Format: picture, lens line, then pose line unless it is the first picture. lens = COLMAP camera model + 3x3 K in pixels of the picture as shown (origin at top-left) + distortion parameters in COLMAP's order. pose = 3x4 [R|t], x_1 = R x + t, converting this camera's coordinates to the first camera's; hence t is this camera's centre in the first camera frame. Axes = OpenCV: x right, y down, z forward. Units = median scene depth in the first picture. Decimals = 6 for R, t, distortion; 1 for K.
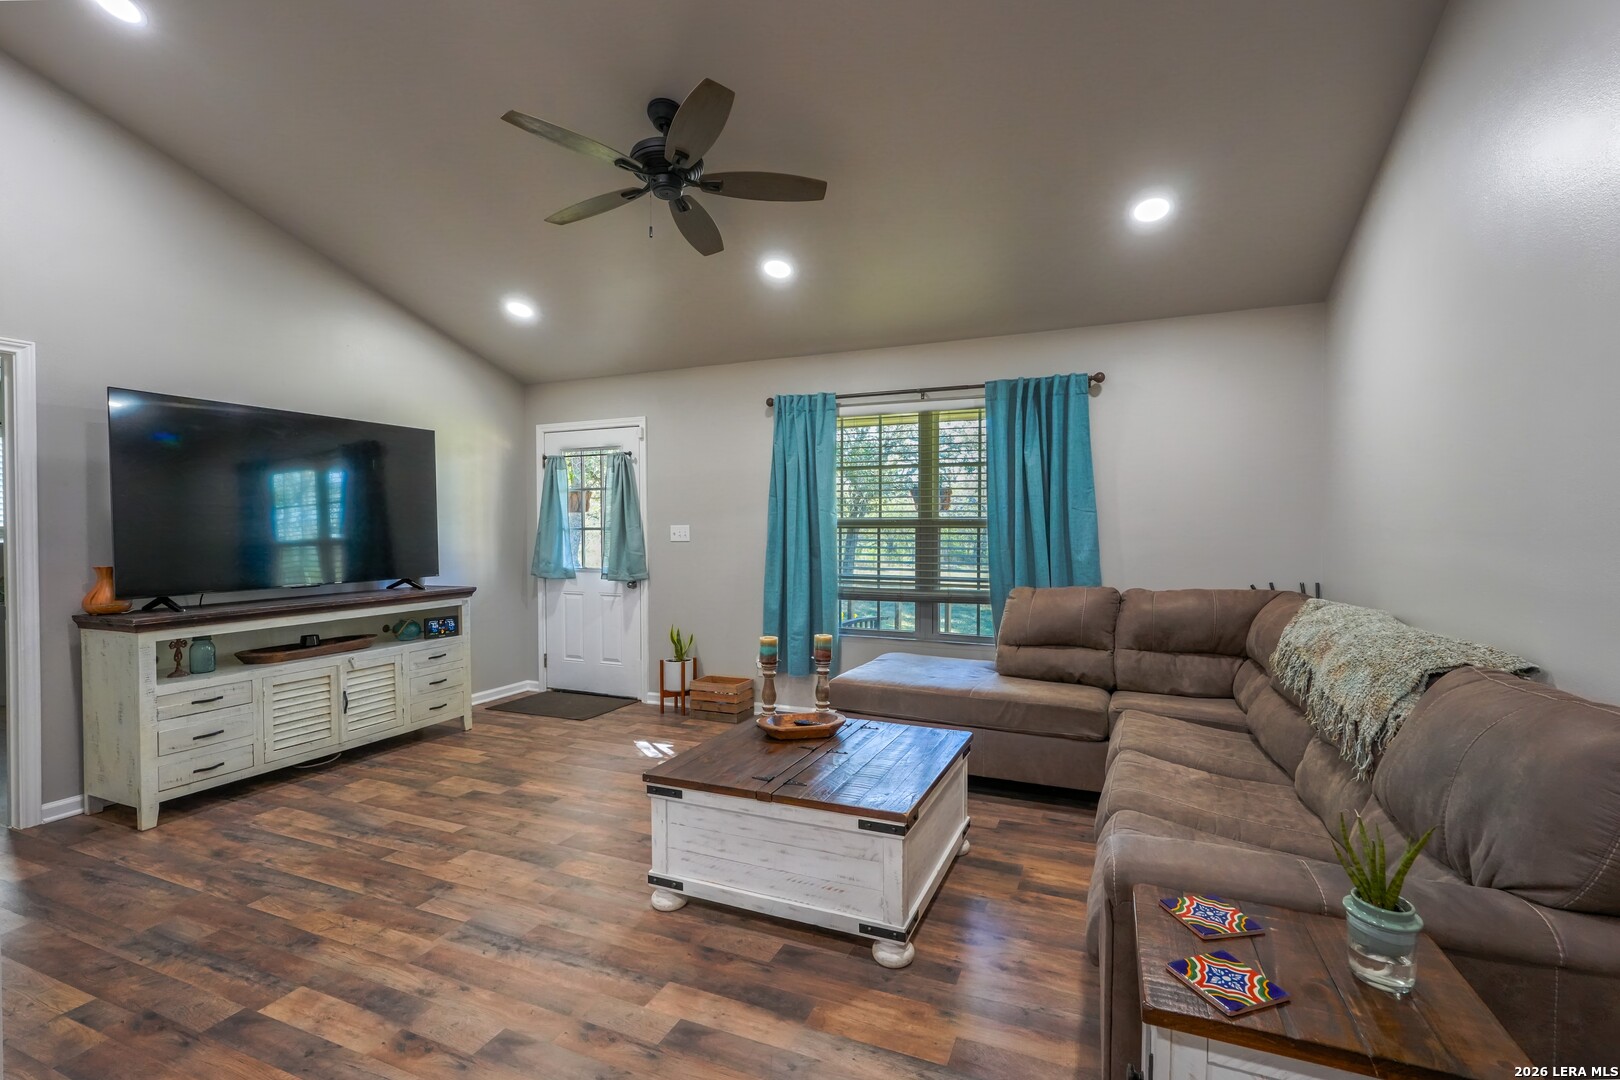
lens RADIAL K [[724.7, 0, 807.7], [0, 724.7, 532.9], [0, 0, 1]] dist [-0.008919, 0.000994]
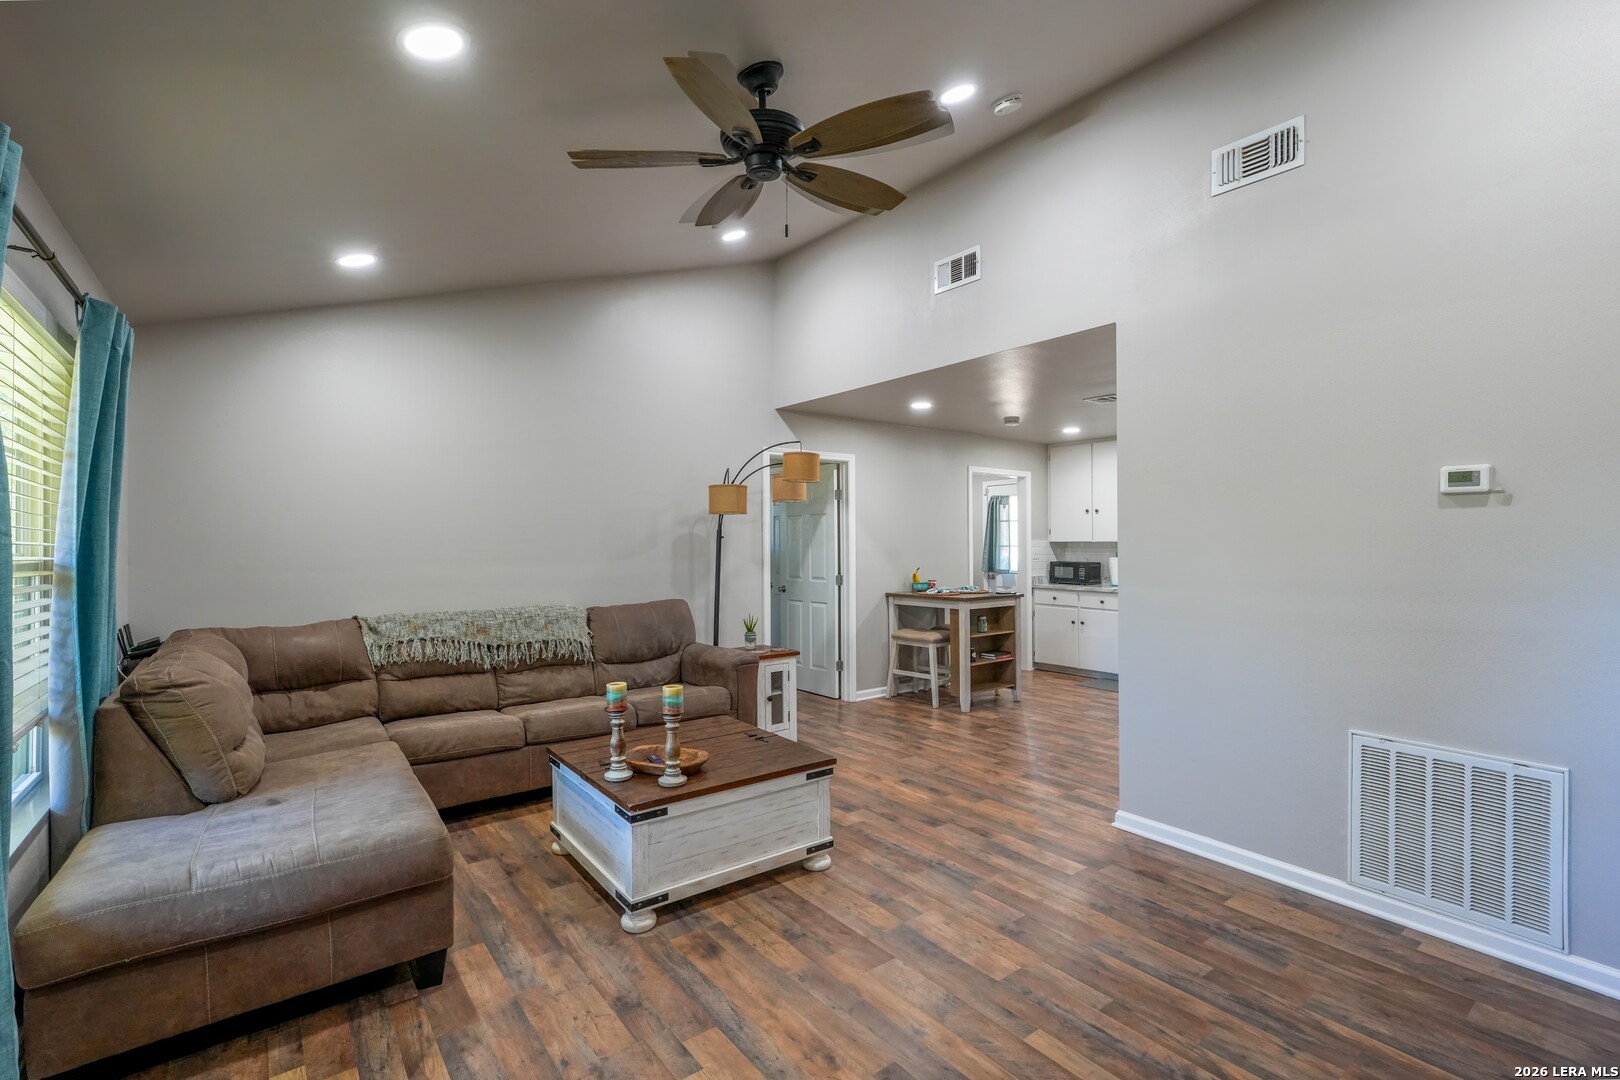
lens RADIAL K [[724.7, 0, 807.7], [0, 724.7, 532.9], [0, 0, 1]] dist [-0.008919, 0.000994]
pose [[-0.873584, 0.015777, 0.486418, -0.752017], [0.014597, 0.999874, -0.006214, -0.049179], [-0.486455, 0.001672, -0.873704, 1.991149]]
